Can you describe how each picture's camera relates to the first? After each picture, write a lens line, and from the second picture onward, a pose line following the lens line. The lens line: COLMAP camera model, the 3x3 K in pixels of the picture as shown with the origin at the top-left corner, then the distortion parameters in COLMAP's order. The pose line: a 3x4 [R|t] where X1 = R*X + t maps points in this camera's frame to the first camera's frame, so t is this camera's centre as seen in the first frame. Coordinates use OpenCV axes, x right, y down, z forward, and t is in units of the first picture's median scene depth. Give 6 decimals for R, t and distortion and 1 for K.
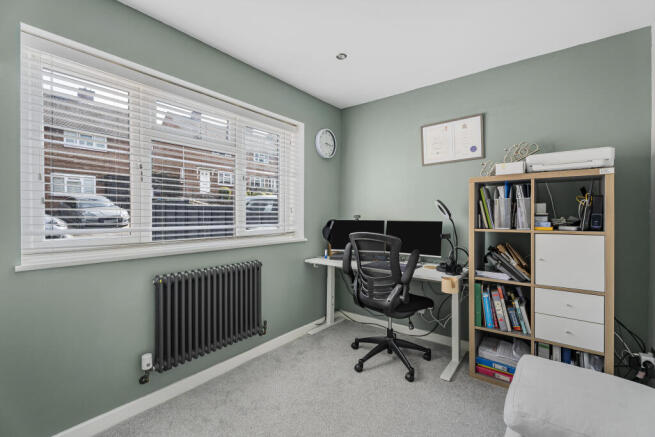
lens RADIAL K [[295.7, 0, 321.1], [0, 295.7, 216.8], [0, 0, 1]] dist [0.003153, 0.000163]
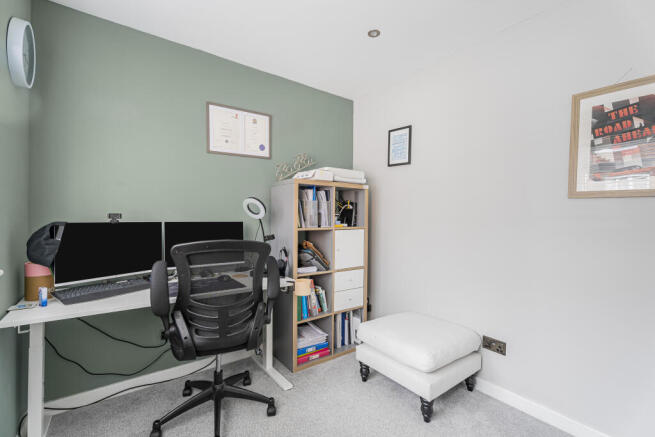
lens RADIAL K [[295.7, 0, 323.6], [0, 295.7, 219.5], [0, 0, 1]] dist [0.003153, 0.000163]
pose [[0.246829, -0.009861, 0.969009, -0.411345], [-0.003883, 0.999930, 0.011165, -0.002249], [-0.969051, -0.006519, 0.246773, 0.587418]]
